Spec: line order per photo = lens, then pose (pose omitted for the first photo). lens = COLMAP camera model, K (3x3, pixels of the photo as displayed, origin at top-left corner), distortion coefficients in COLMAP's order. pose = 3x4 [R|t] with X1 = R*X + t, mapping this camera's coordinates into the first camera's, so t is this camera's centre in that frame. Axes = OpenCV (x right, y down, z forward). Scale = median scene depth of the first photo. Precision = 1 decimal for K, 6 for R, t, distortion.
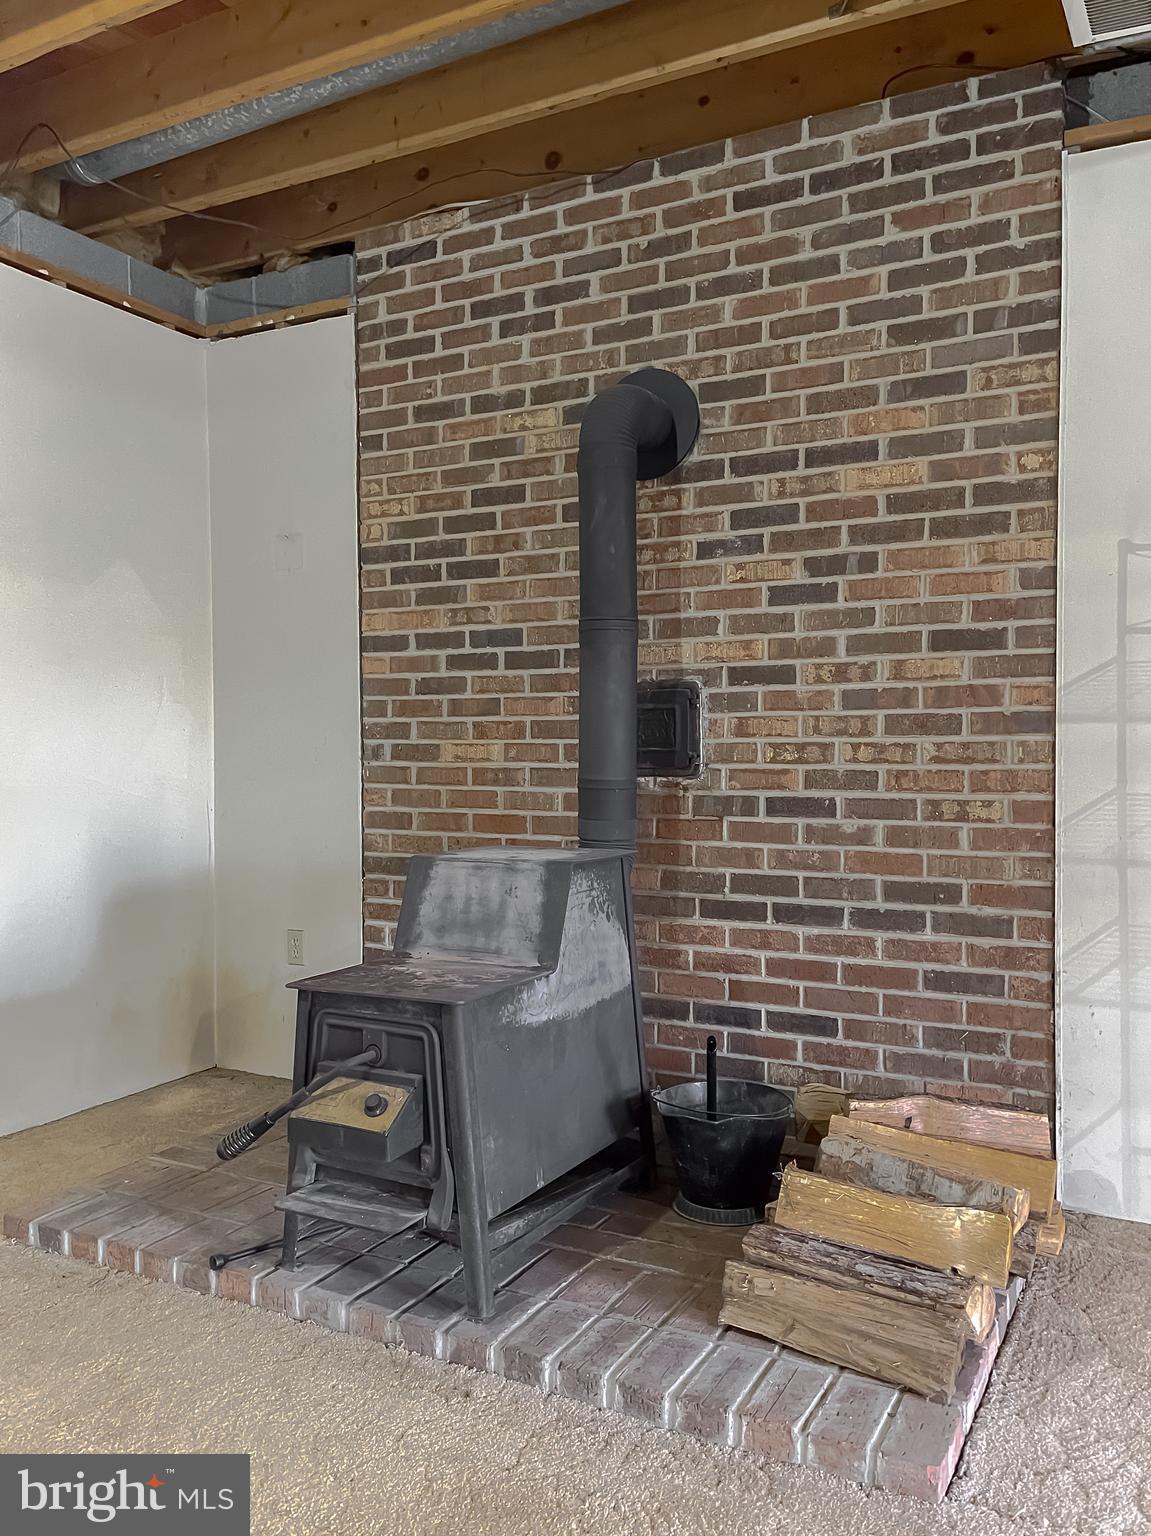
lens RADIAL K [[1264.7, 0, 568.4], [0, 1264.7, 795.0], [0, 0, 1]] dist [0.004533, -0.007485]
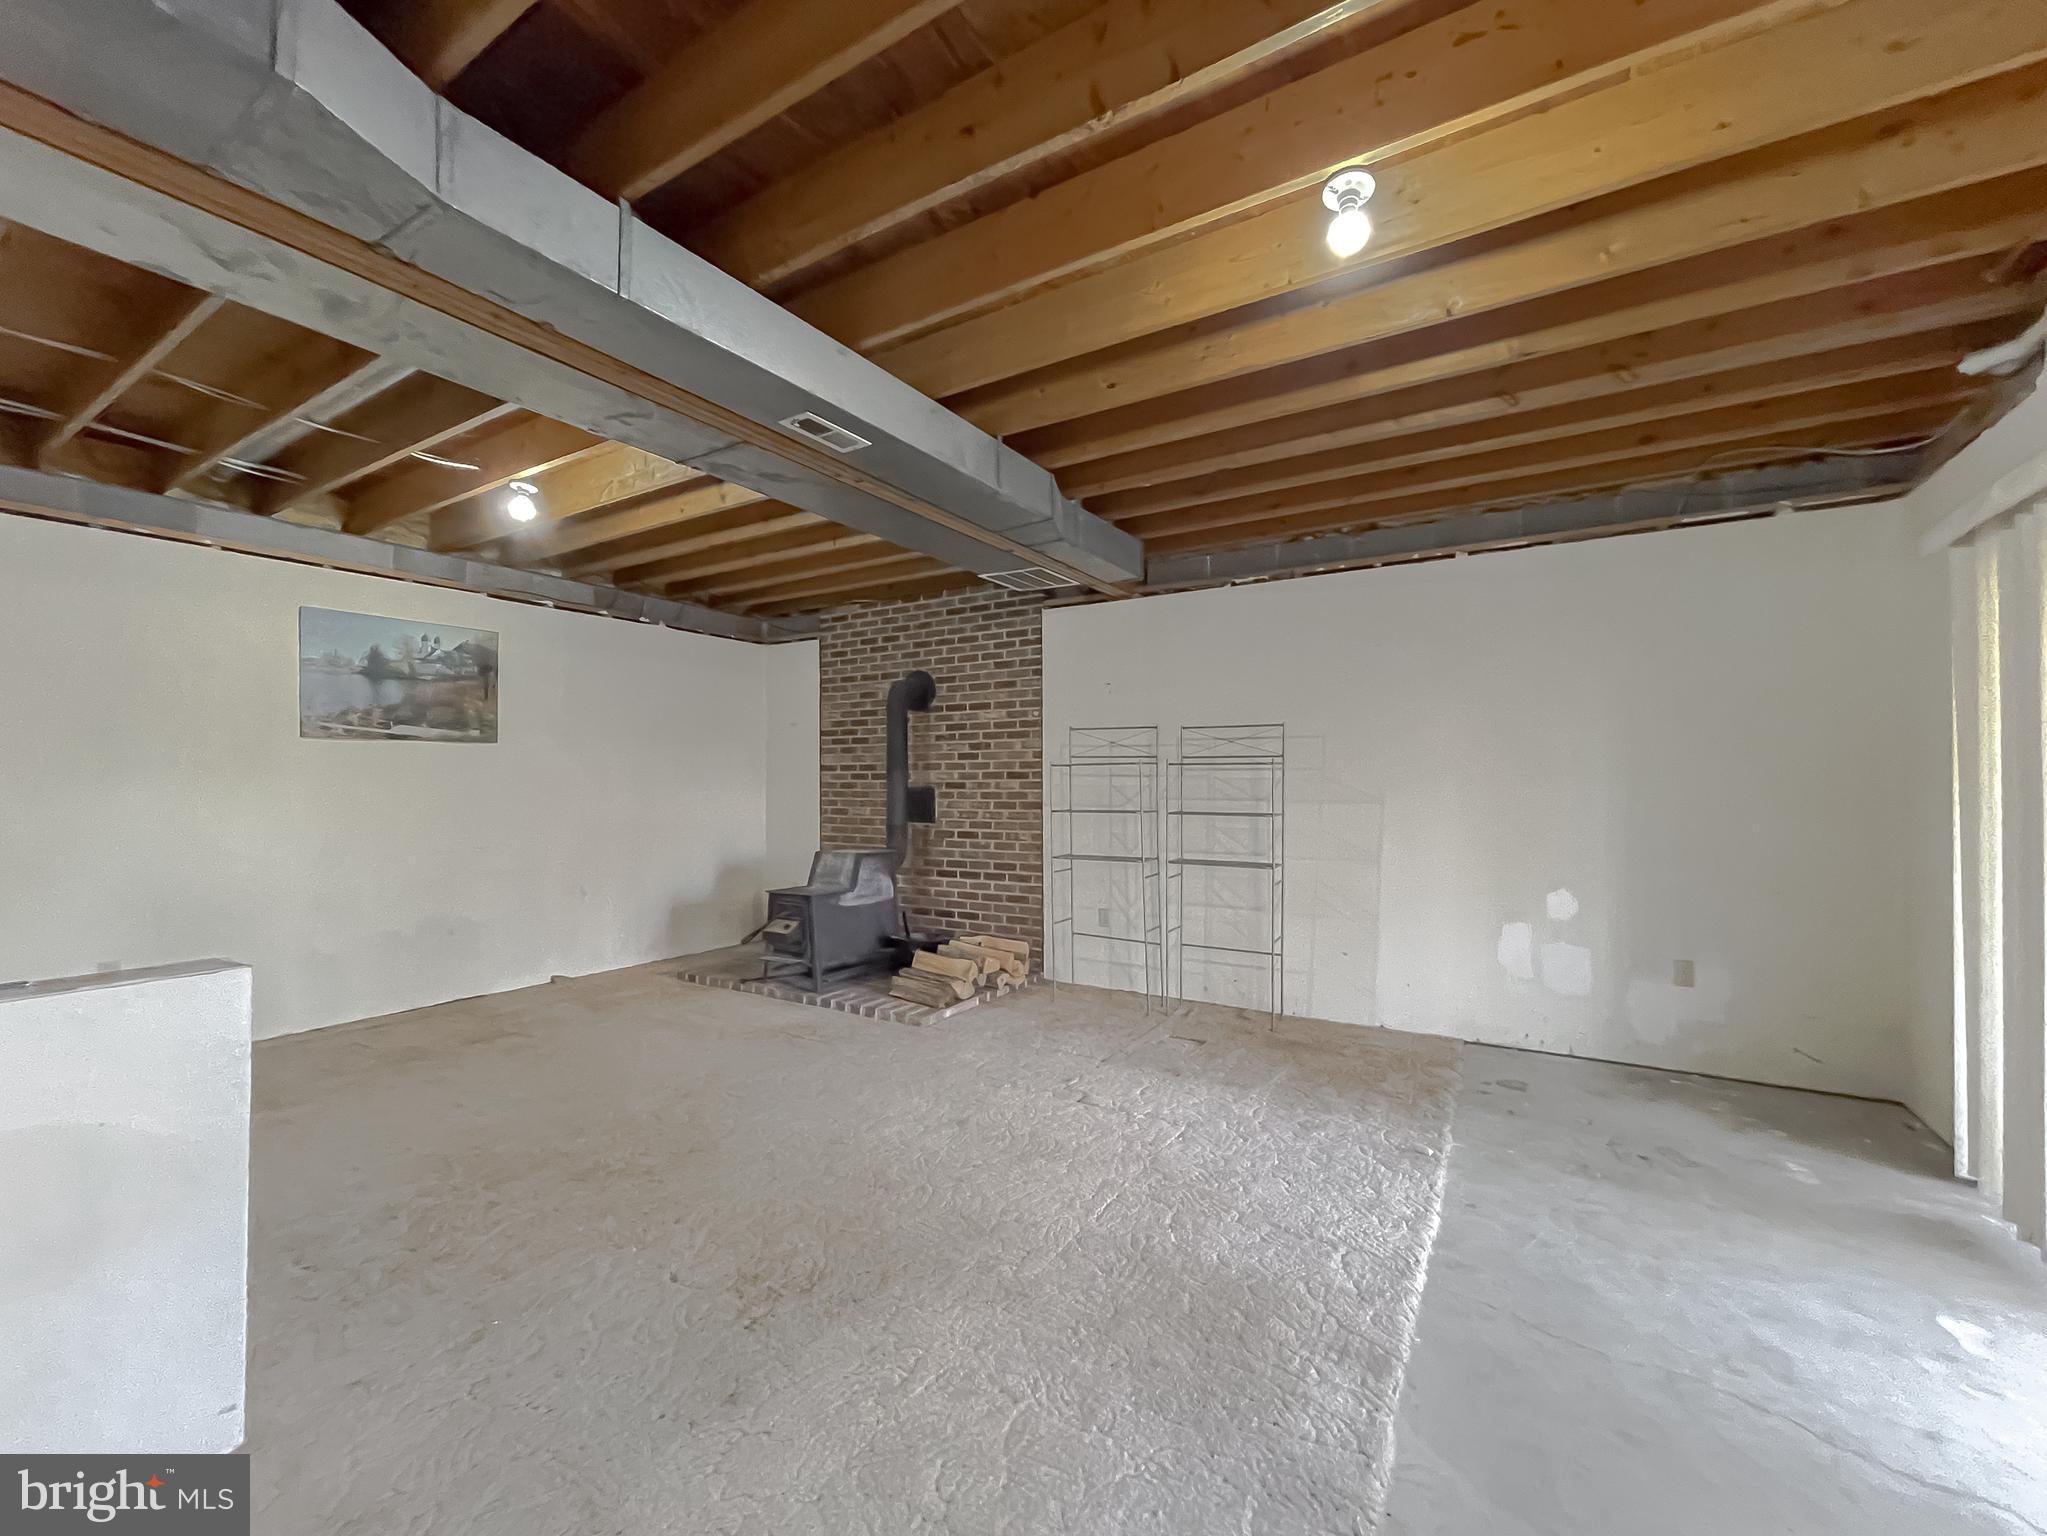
lens RADIAL K [[853.2, 0, 999.7], [0, 853.2, 770.2], [0, 0, 1]] dist [-0.021213, 0.000181]
pose [[0.997865, 0.000667, -0.065307, 0.369314], [-0.004314, 0.998437, -0.055726, -0.026992], [0.065167, 0.055889, 0.996308, -0.811544]]
